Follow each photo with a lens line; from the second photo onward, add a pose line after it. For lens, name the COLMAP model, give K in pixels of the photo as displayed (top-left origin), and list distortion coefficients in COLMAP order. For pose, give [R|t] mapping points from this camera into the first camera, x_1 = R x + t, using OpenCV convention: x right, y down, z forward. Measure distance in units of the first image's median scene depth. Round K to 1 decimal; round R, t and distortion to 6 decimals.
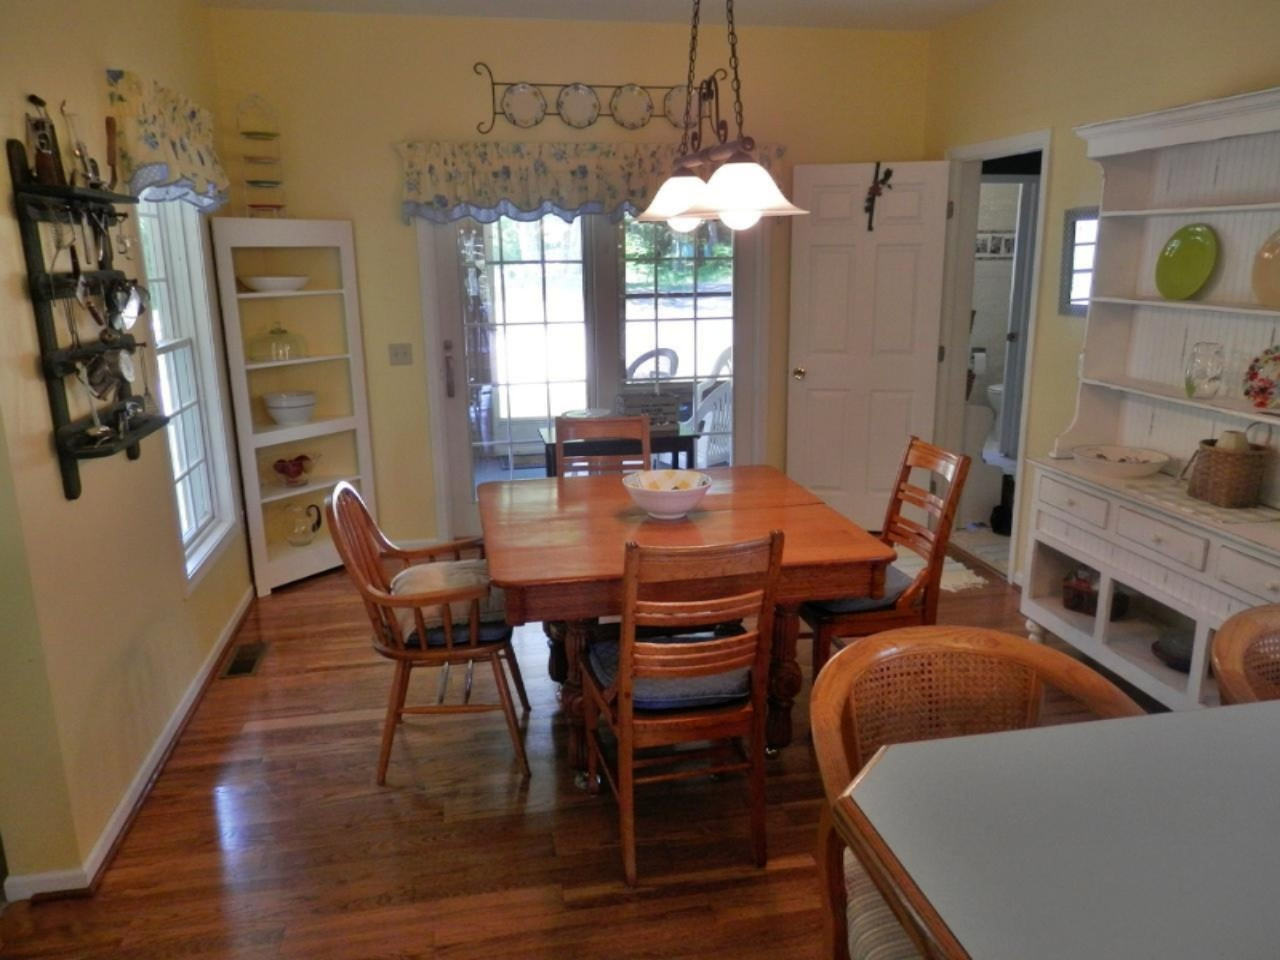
lens RADIAL K [[951.5, 0, 640.7], [0, 951.5, 484.5], [0, 0, 1]] dist [0.012855, 0.004025]
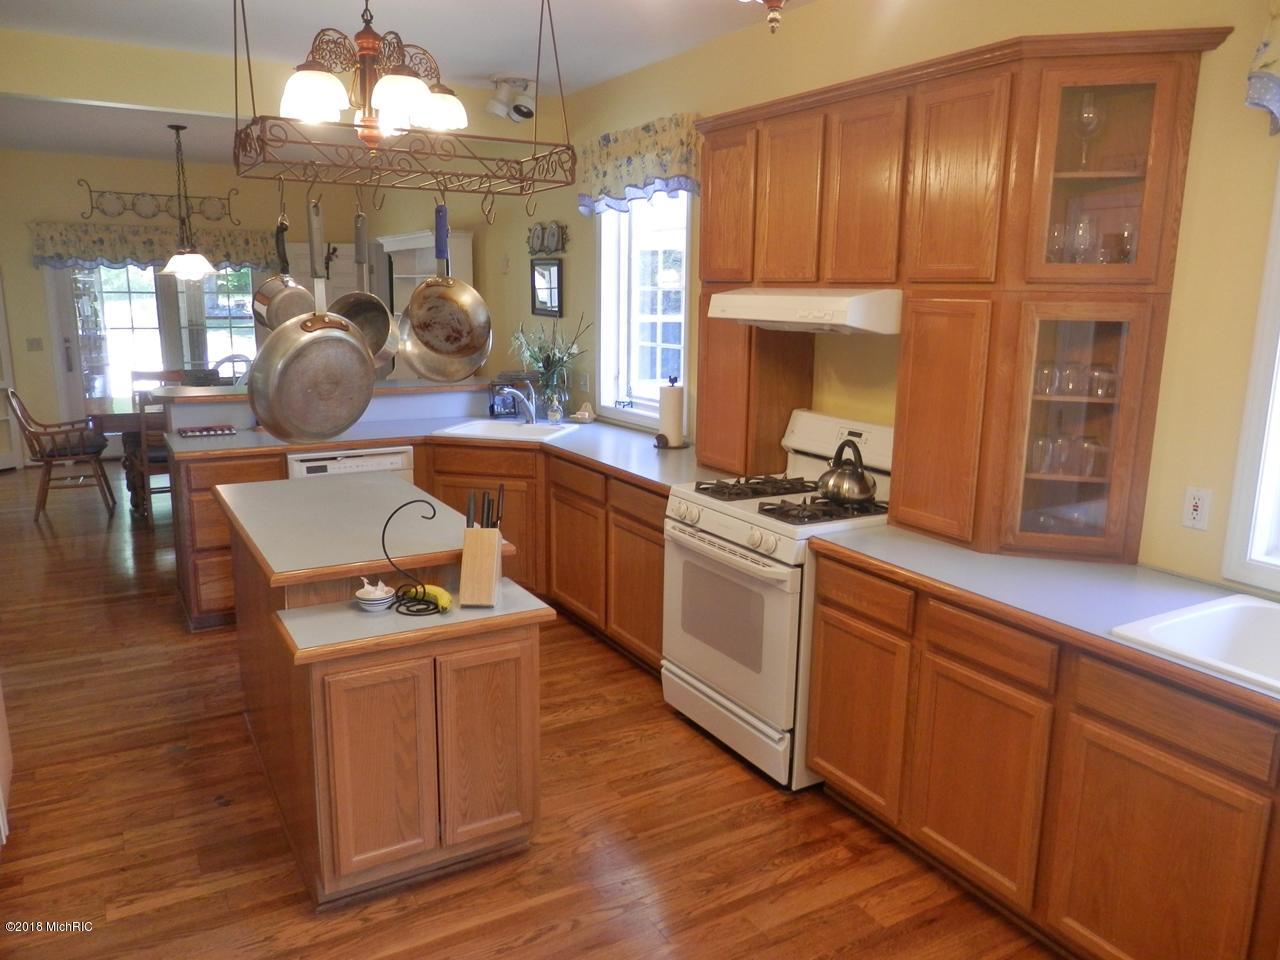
lens RADIAL K [[938.8, 0, 639.4], [0, 938.8, 480.6], [0, 0, 1]] dist [-0.002088, 0.000854]
pose [[0.942430, -0.043064, 0.331619, 0.200265], [0.057613, 0.997754, -0.034161, 0.227307], [-0.329403, 0.051300, 0.942795, -0.927132]]
